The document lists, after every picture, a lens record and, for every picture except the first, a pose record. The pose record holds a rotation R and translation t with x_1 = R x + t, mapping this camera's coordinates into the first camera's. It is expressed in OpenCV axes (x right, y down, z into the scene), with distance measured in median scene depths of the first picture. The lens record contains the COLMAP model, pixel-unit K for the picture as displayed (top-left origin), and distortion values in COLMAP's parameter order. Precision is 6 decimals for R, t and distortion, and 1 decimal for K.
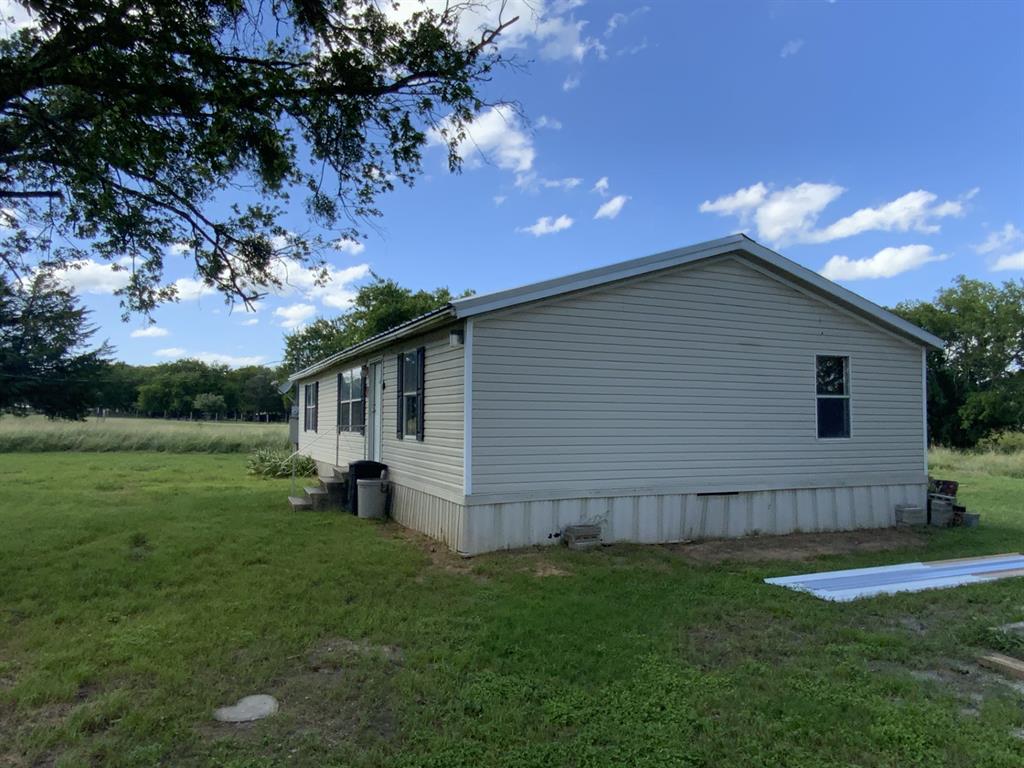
lens RADIAL K [[673.4, 0, 512.0], [0, 673.4, 384.0], [0, 0, 1]] dist [0.072252, -0.102860]
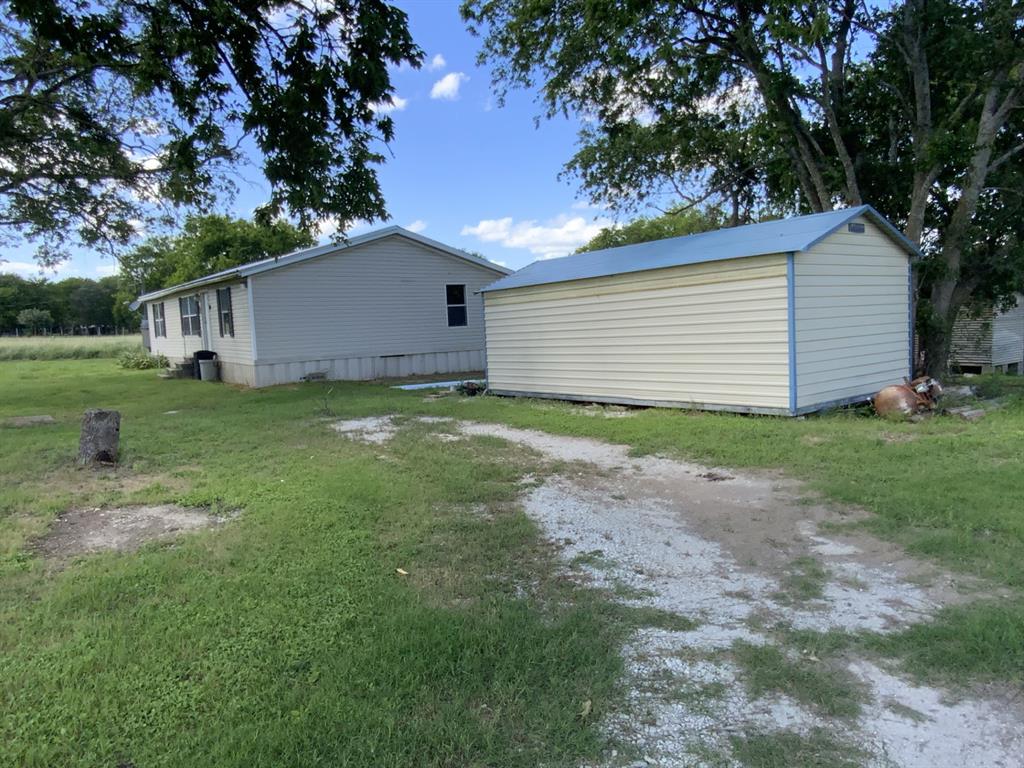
lens RADIAL K [[673.4, 0, 512.0], [0, 673.4, 384.0], [0, 0, 1]] dist [0.072252, -0.102860]
pose [[0.977124, -0.061127, 0.203697, 0.202307], [0.030417, 0.988125, 0.150614, -0.042474], [-0.210485, -0.140973, 0.967379, -0.891620]]
